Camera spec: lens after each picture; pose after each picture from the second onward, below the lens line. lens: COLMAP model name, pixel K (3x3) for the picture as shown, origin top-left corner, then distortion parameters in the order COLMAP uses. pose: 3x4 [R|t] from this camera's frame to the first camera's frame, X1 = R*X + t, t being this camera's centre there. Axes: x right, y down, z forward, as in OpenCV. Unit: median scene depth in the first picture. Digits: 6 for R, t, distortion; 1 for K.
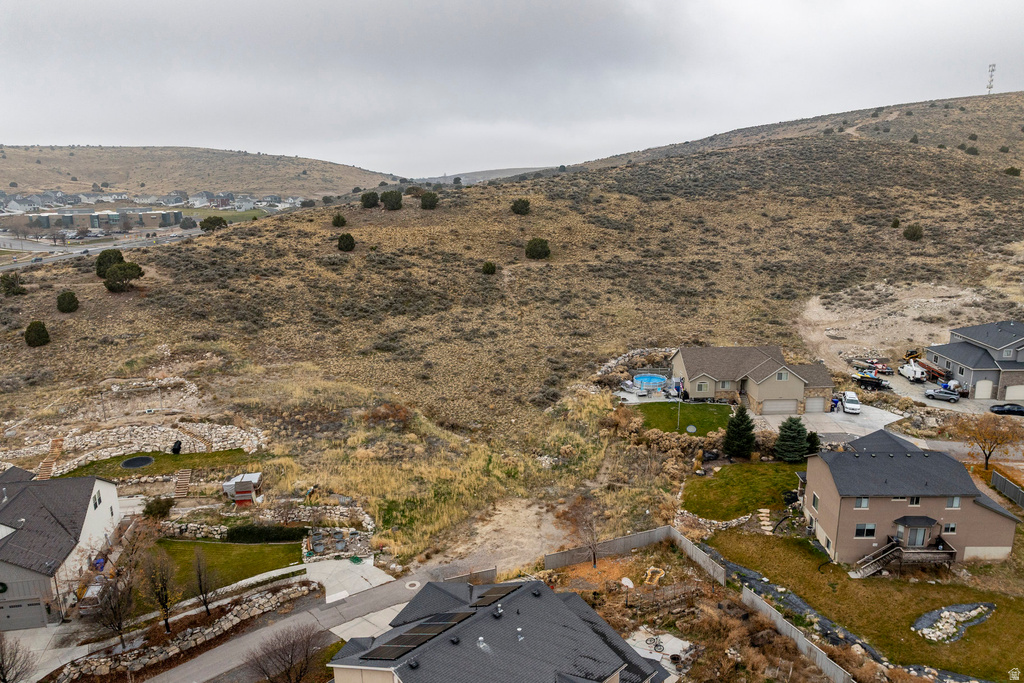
lens RADIAL K [[750.9, 0, 515.2], [0, 750.9, 339.2], [0, 0, 1]] dist [-0.032802, -0.008027]
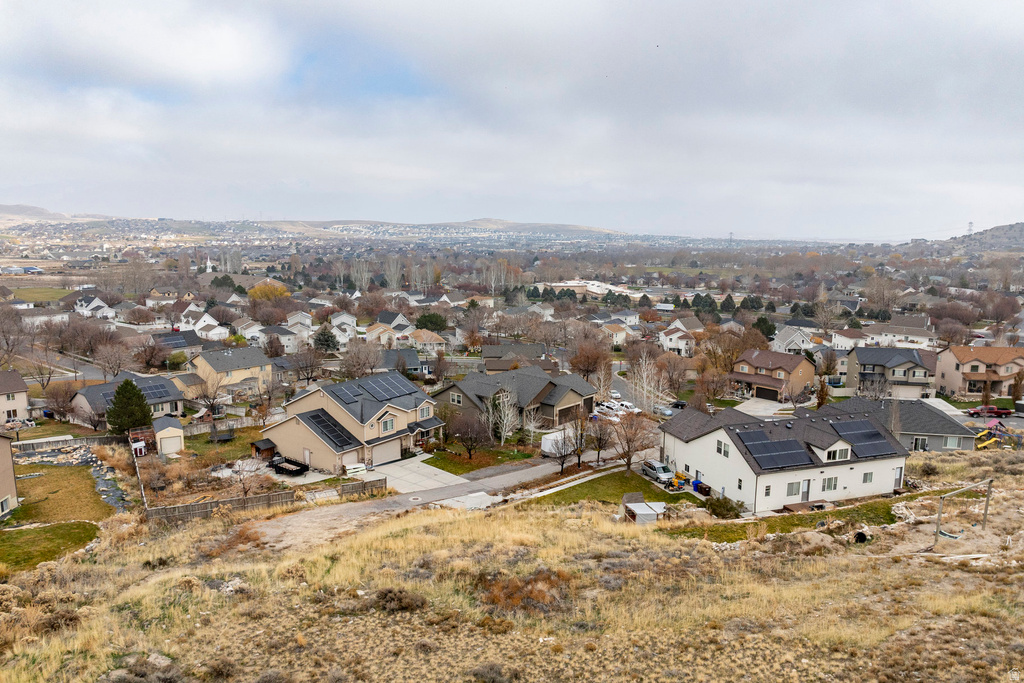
lens RADIAL K [[750.9, 0, 514.7], [0, 750.9, 331.1], [0, 0, 1]] dist [-0.032802, -0.008027]
pose [[-0.991984, 0.020716, -0.124652, -0.112871], [-0.024903, 0.935073, 0.353578, -0.245575], [0.123883, 0.353848, -0.927062, 1.504558]]
